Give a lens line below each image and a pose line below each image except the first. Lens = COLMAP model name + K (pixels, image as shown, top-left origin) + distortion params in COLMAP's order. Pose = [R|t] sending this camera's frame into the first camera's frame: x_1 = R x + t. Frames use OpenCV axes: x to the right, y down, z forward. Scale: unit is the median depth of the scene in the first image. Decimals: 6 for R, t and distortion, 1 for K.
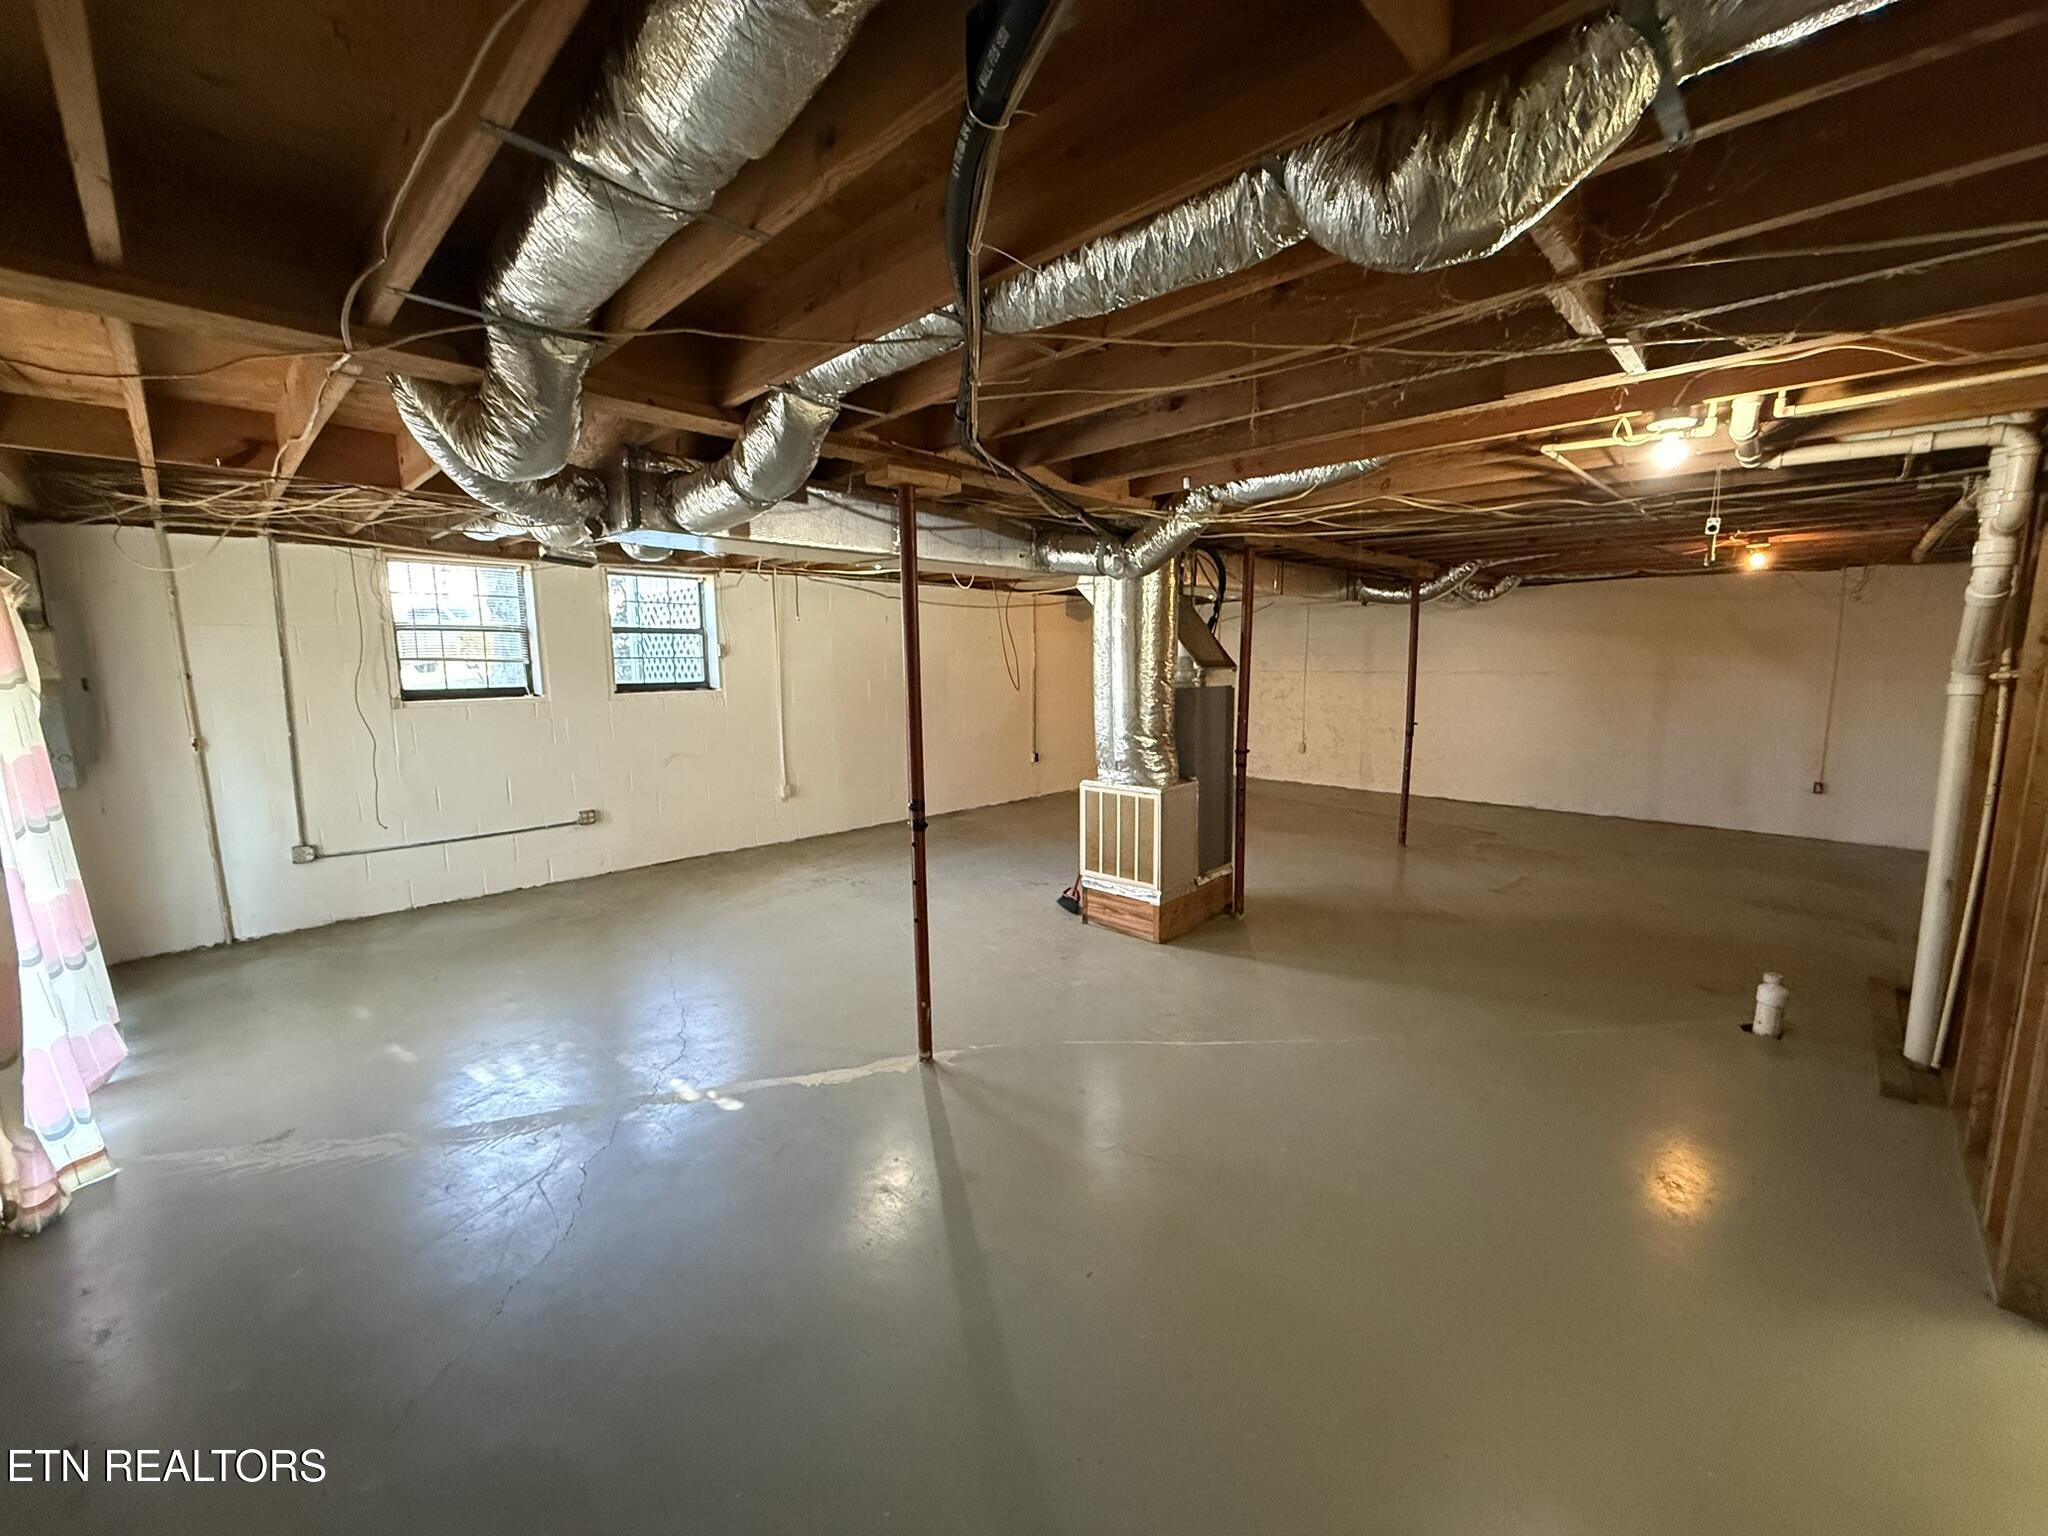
lens RADIAL K [[813.8, 0, 1014.8], [0, 813.8, 771.8], [0, 0, 1]] dist [-0.000504, -0.000023]
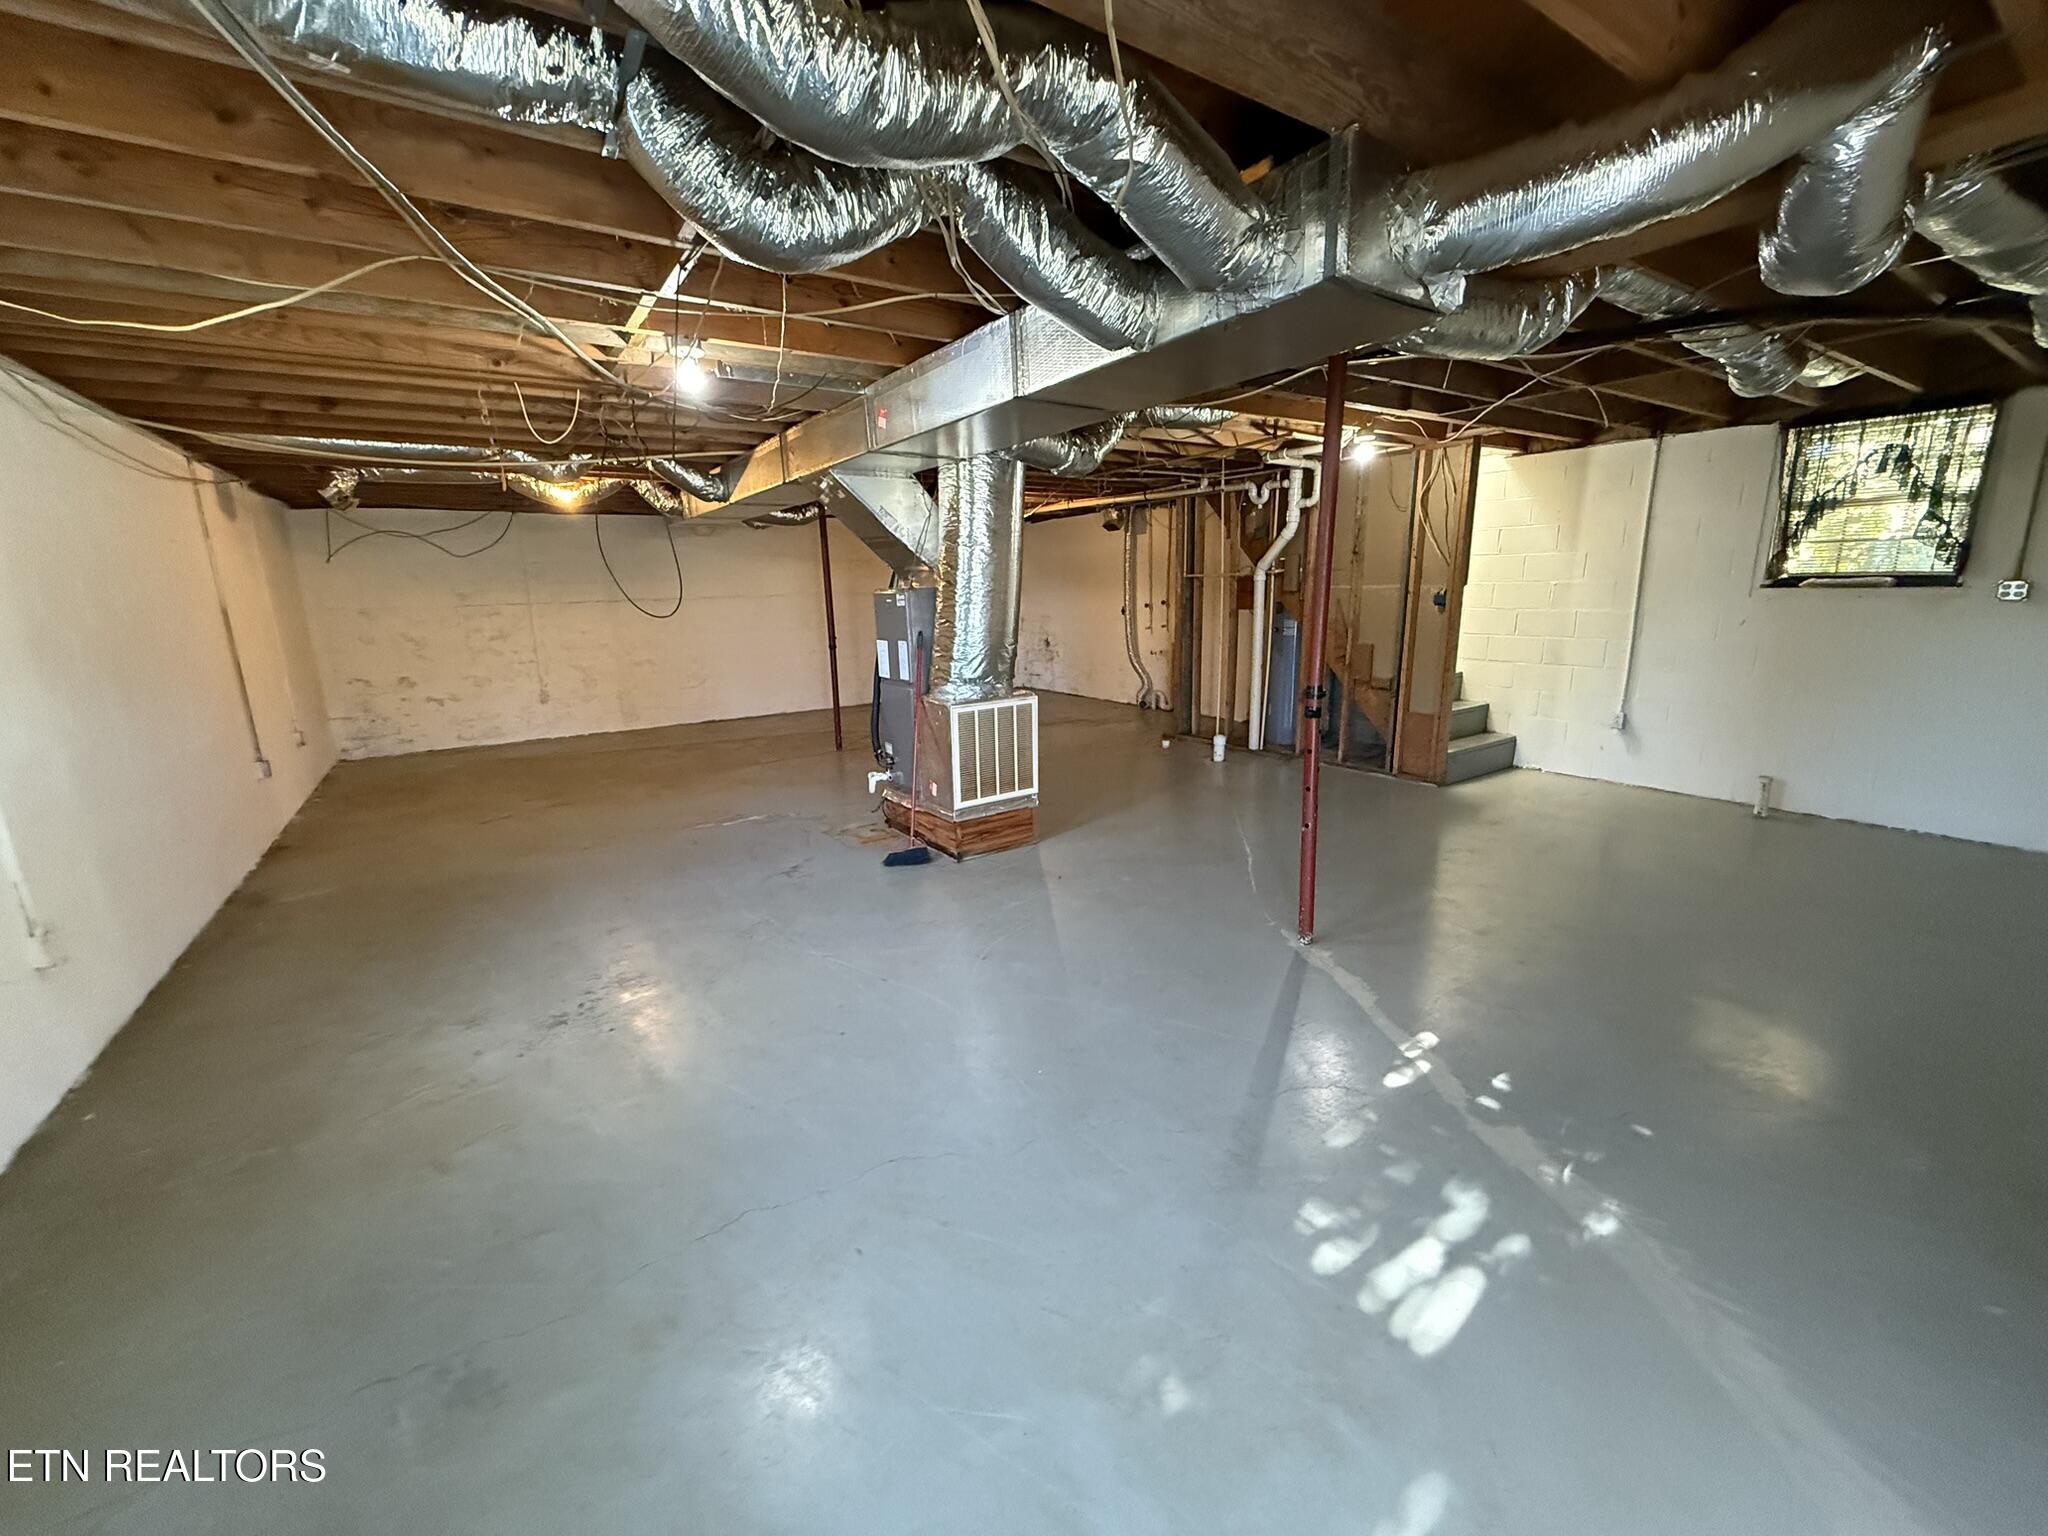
lens RADIAL K [[813.8, 0, 1013.7], [0, 813.8, 762.6], [0, 0, 1]] dist [-0.000504, -0.000023]
pose [[0.206576, -0.210777, 0.955458, -0.563322], [0.163433, 0.970235, 0.178702, -0.053925], [-0.964684, 0.119238, 0.234875, 0.551217]]
